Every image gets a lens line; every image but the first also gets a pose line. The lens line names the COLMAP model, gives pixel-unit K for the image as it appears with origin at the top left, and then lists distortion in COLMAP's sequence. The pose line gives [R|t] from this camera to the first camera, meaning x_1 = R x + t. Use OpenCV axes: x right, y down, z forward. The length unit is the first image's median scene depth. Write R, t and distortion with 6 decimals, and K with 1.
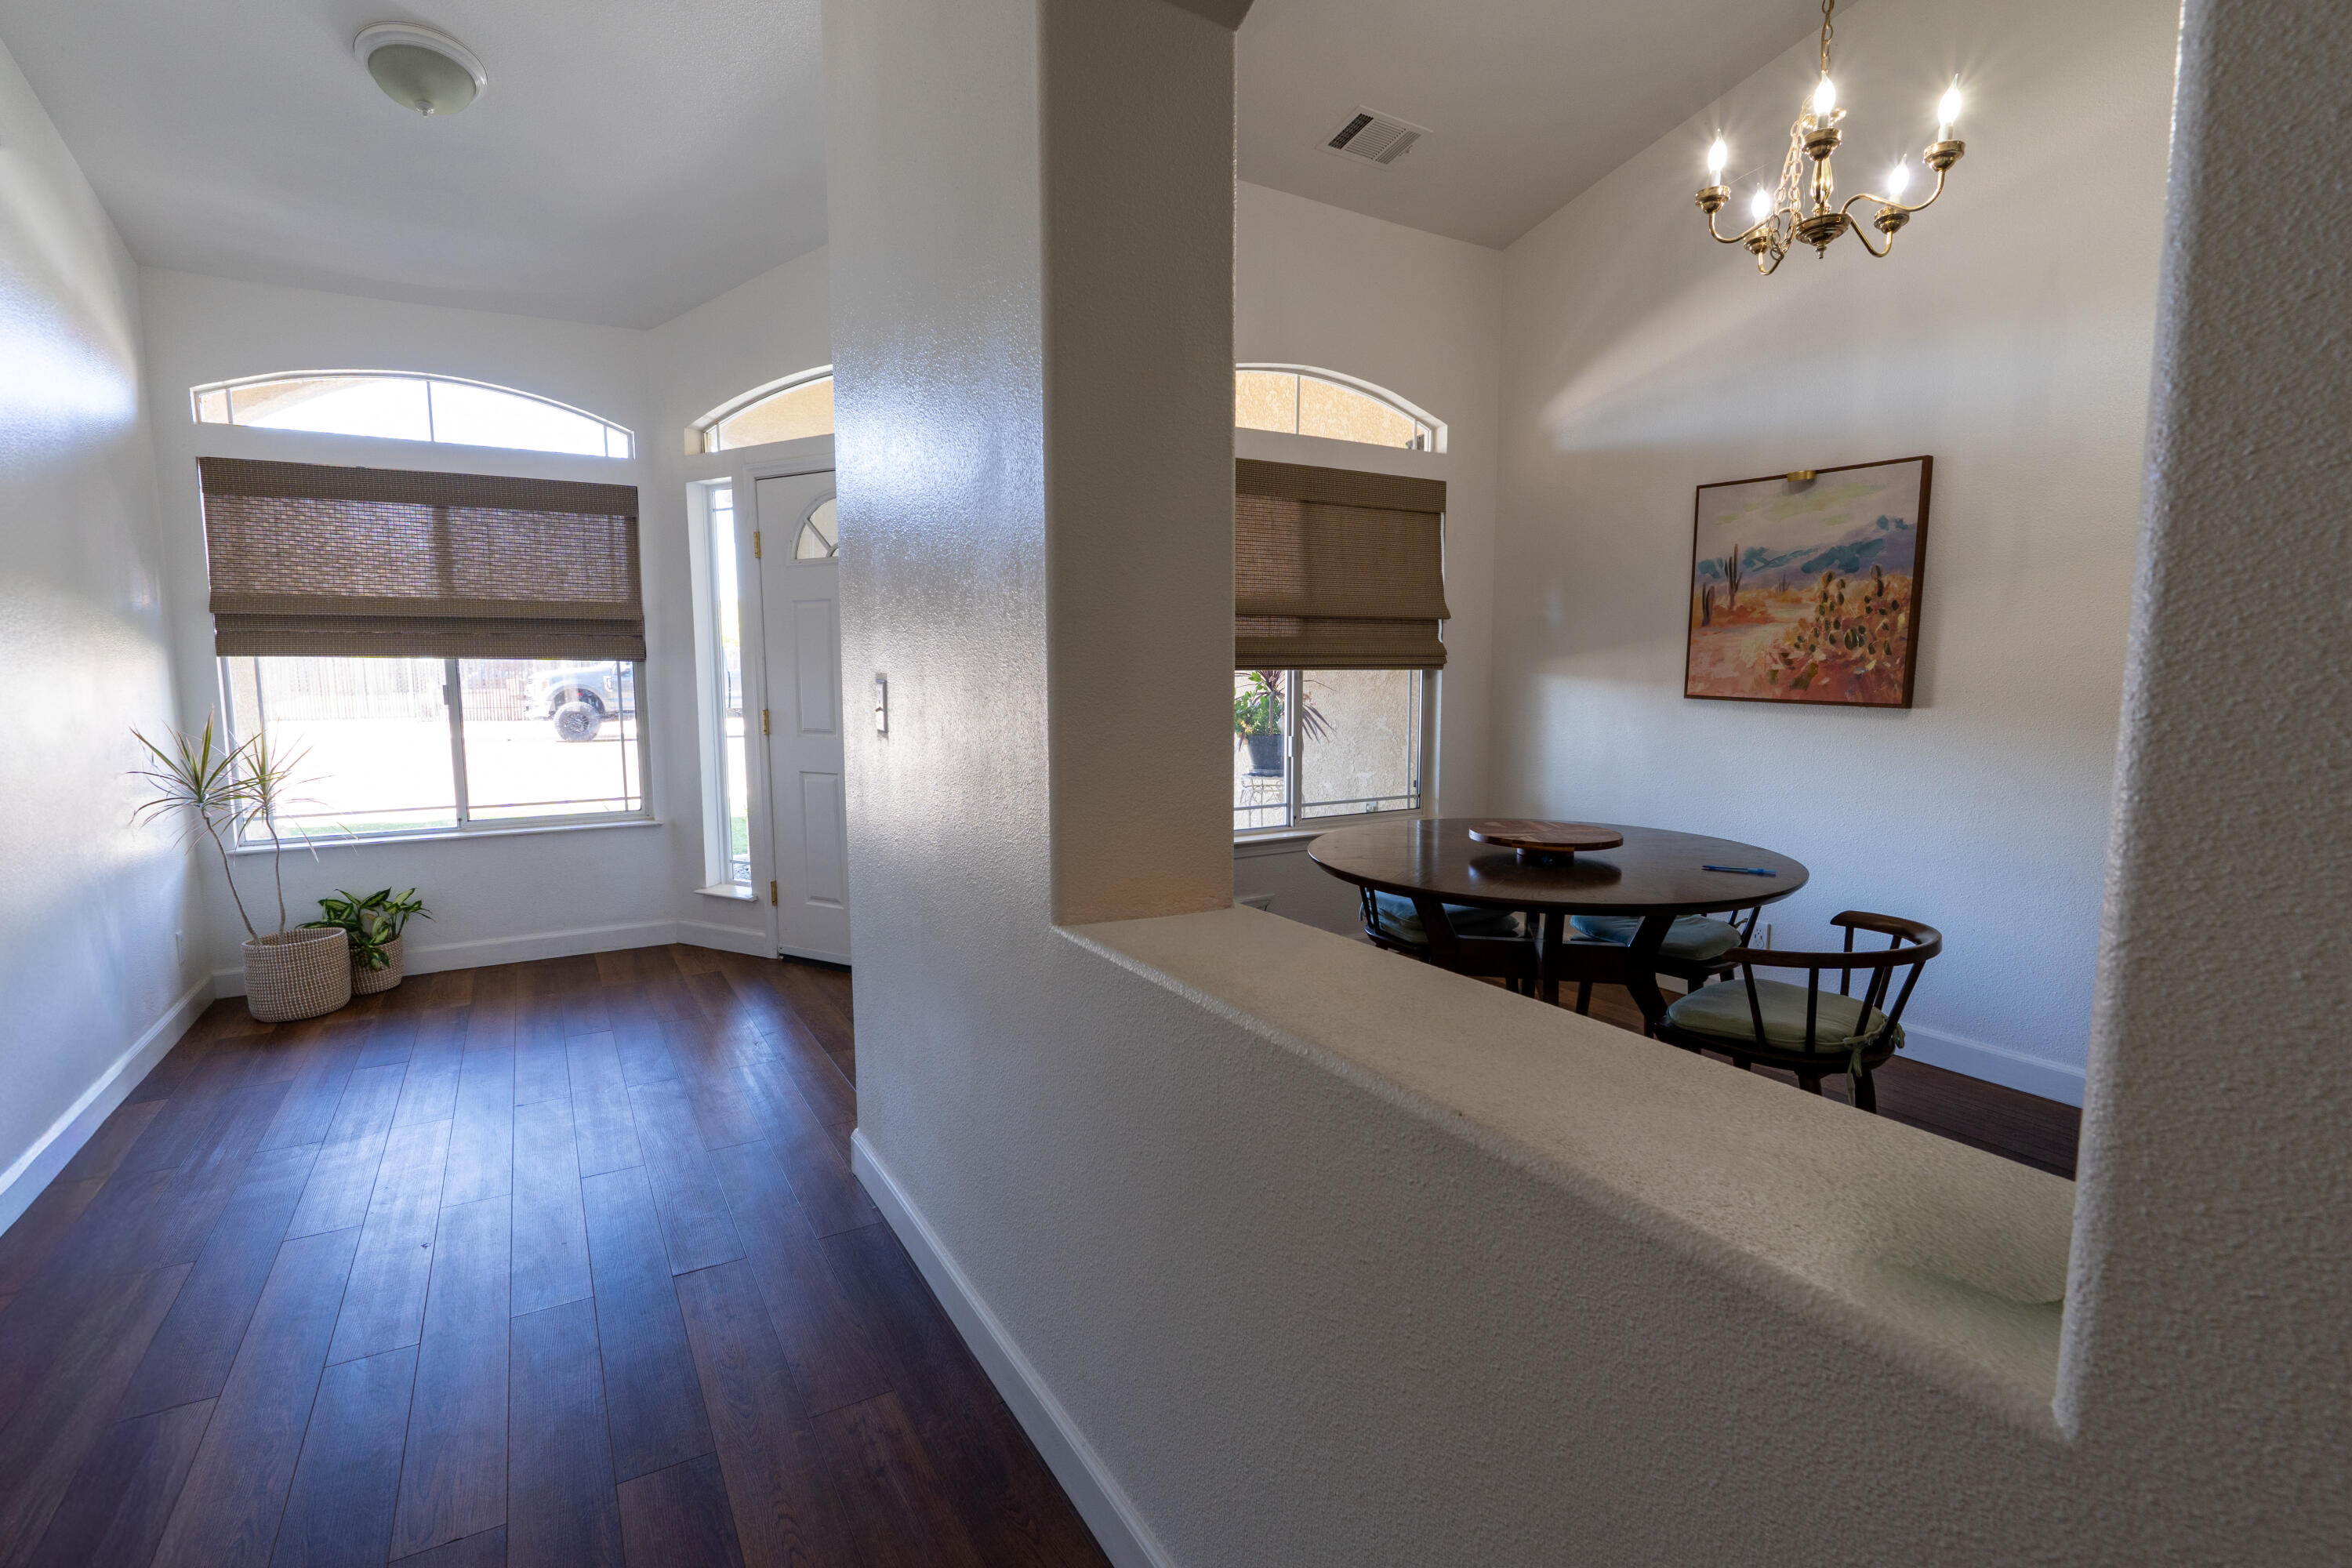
lens RADIAL K [[1092.9, 0, 1182.7], [0, 1092.9, 772.2], [0, 0, 1]] dist [-0.005353, -0.001082]
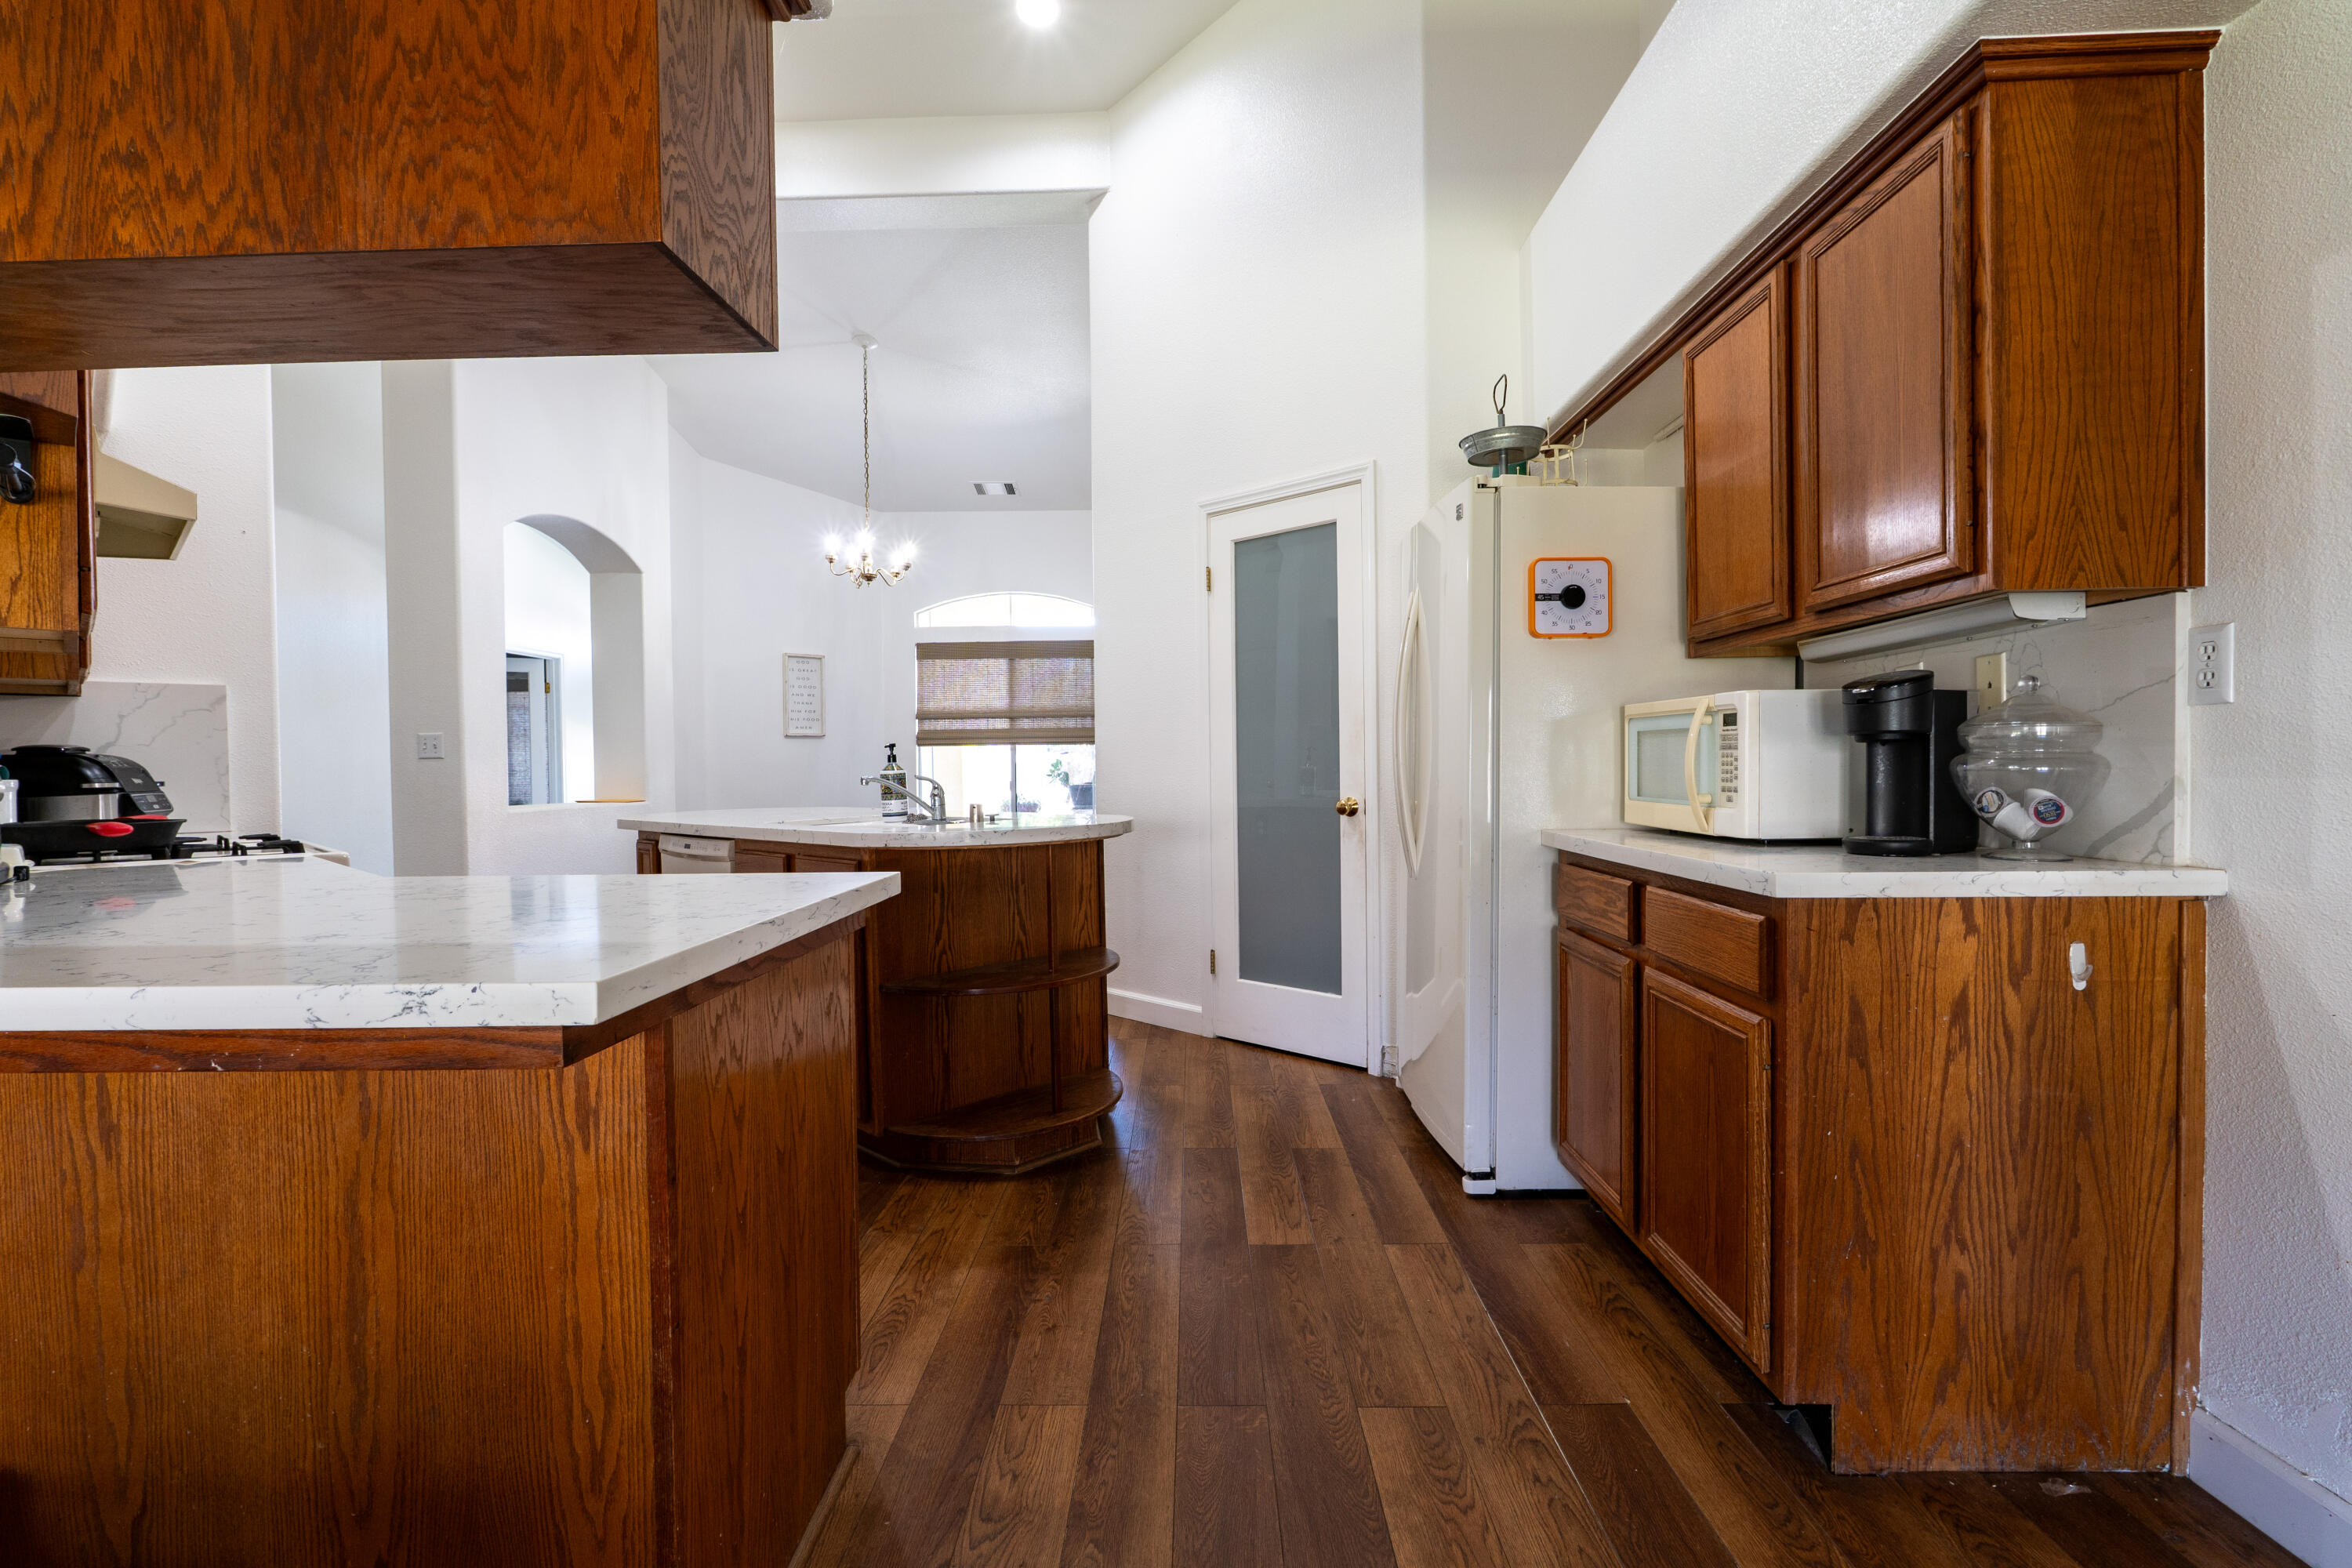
lens RADIAL K [[1092.9, 0, 1189.9], [0, 1092.9, 789.5], [0, 0, 1]] dist [-0.005353, -0.001082]
pose [[0.858254, 0.001719, -0.513222, 1.700808], [-0.043989, 0.996561, -0.070224, 0.132070], [0.511336, 0.082846, 0.855378, -0.599870]]
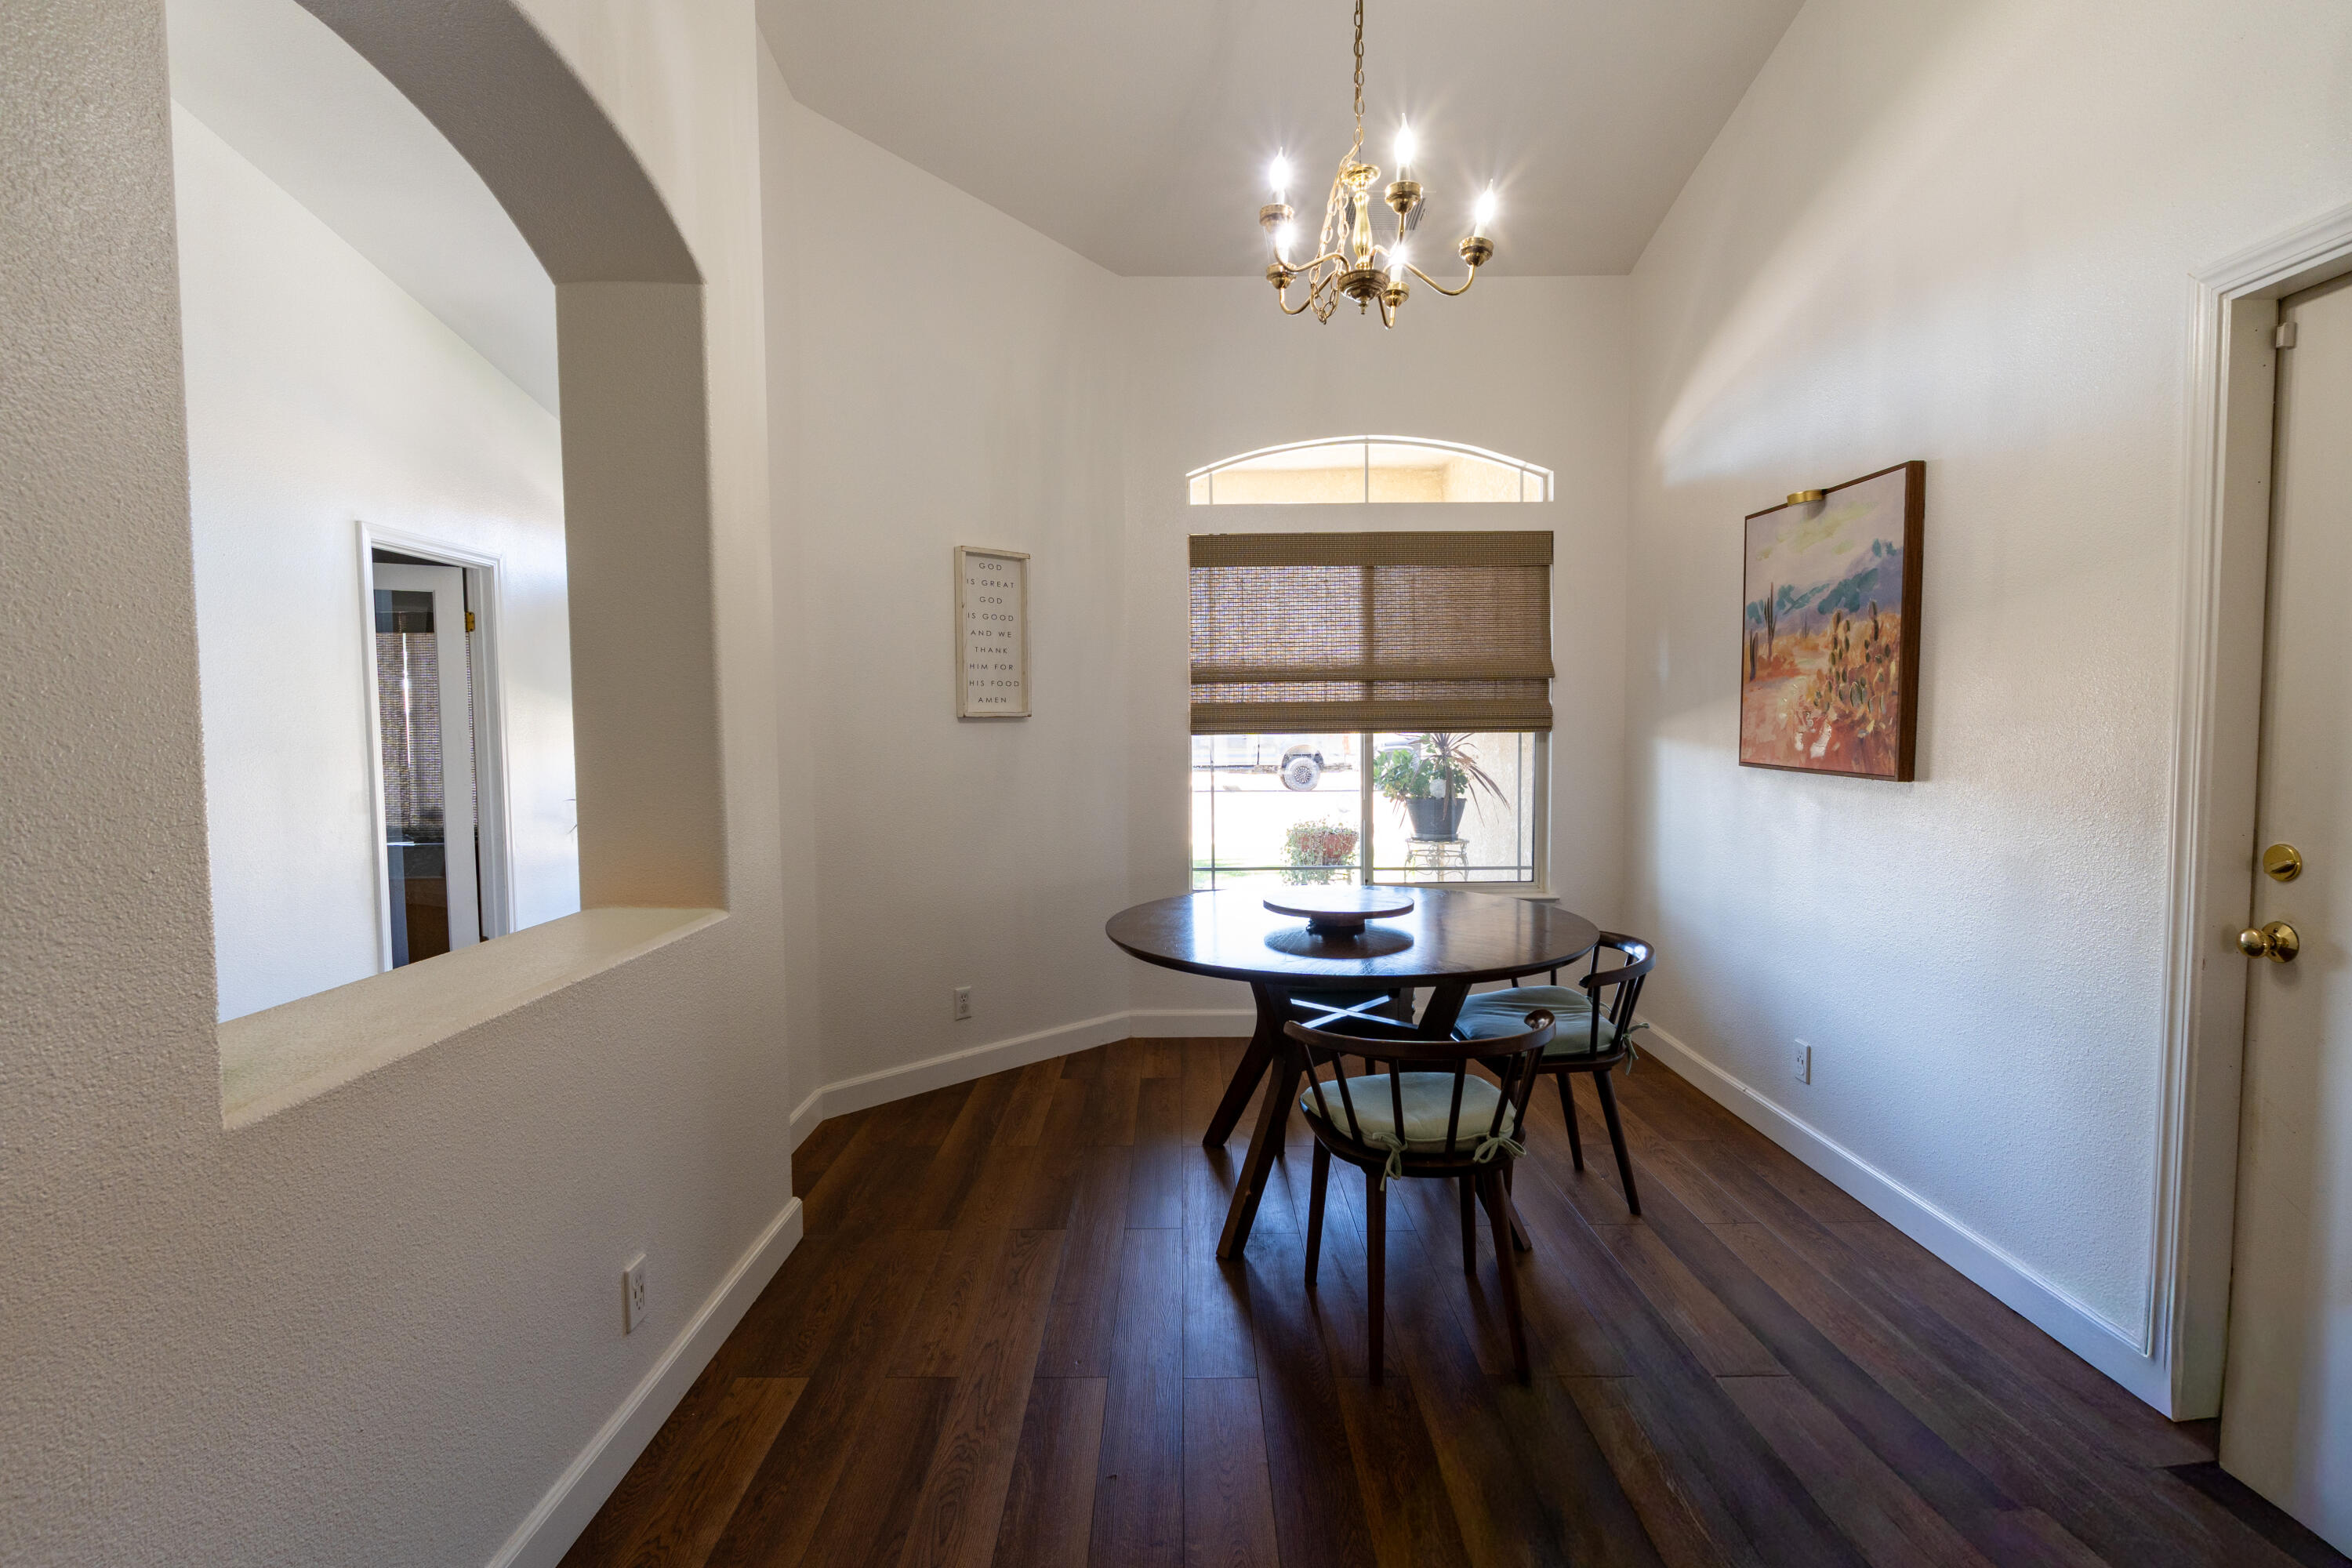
lens RADIAL K [[1092.9, 0, 1169.2], [0, 1092.9, 790.9], [0, 0, 1]] dist [-0.005353, -0.001082]
pose [[0.868361, 0.023720, -0.495364, 0.544584], [-0.043033, 0.998692, -0.027616, -0.005927], [0.494061, 0.045298, 0.868246, 0.050317]]
